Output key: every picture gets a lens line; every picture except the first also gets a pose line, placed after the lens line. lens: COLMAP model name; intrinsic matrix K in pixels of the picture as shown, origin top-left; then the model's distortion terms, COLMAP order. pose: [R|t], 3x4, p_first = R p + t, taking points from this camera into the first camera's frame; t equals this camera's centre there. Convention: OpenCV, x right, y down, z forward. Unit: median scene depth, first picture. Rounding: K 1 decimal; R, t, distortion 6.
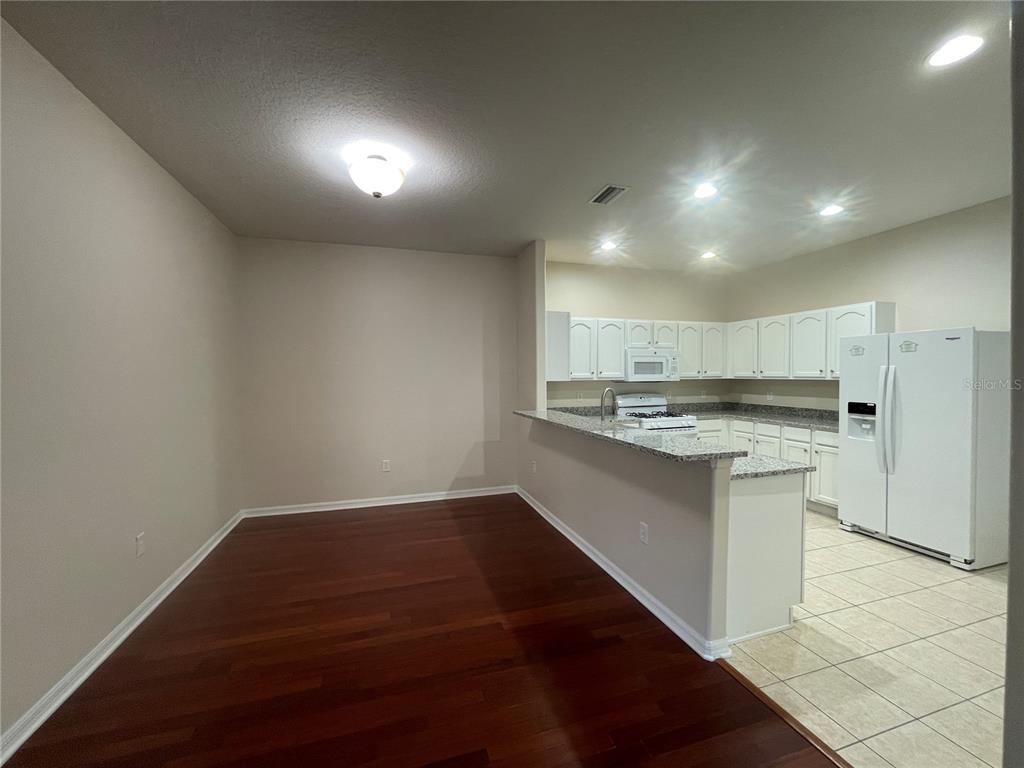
lens RADIAL K [[413.9, 0, 512.0], [0, 413.9, 384.0], [0, 0, 1]] dist [-0.001312, -0.000702]
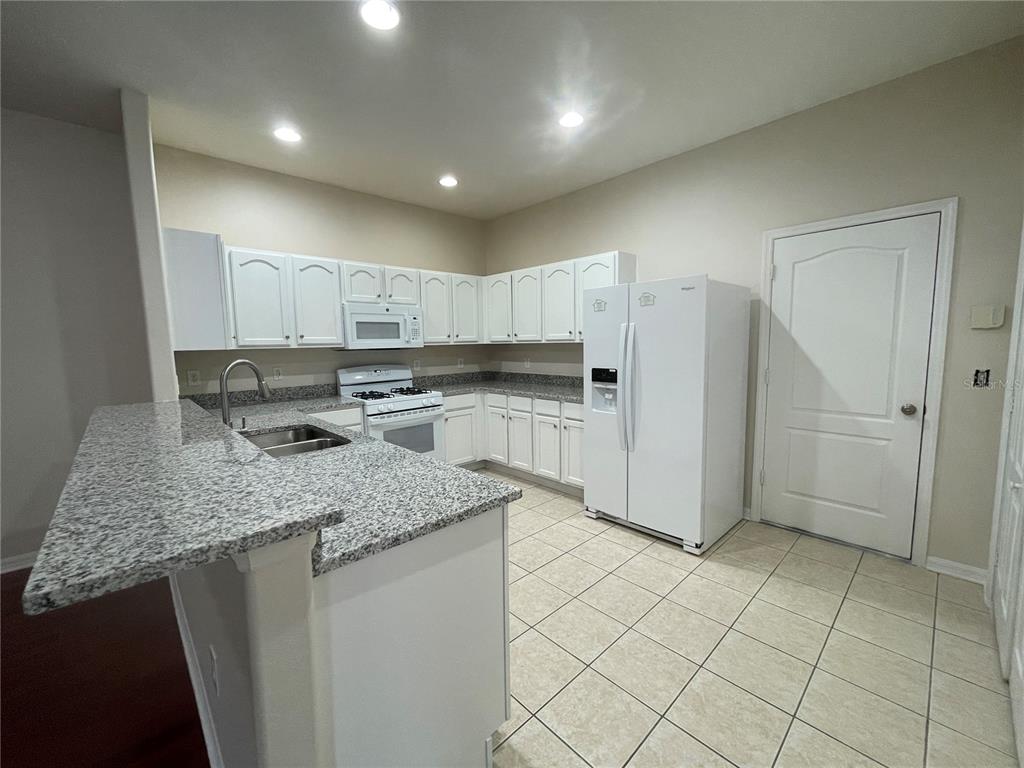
lens RADIAL K [[413.9, 0, 512.0], [0, 413.9, 384.0], [0, 0, 1]] dist [-0.001312, -0.000702]
pose [[0.900349, -0.054307, 0.431768, 0.257767], [0.023274, 0.996772, 0.076840, 0.006422], [-0.434547, -0.059134, 0.898706, 0.268068]]
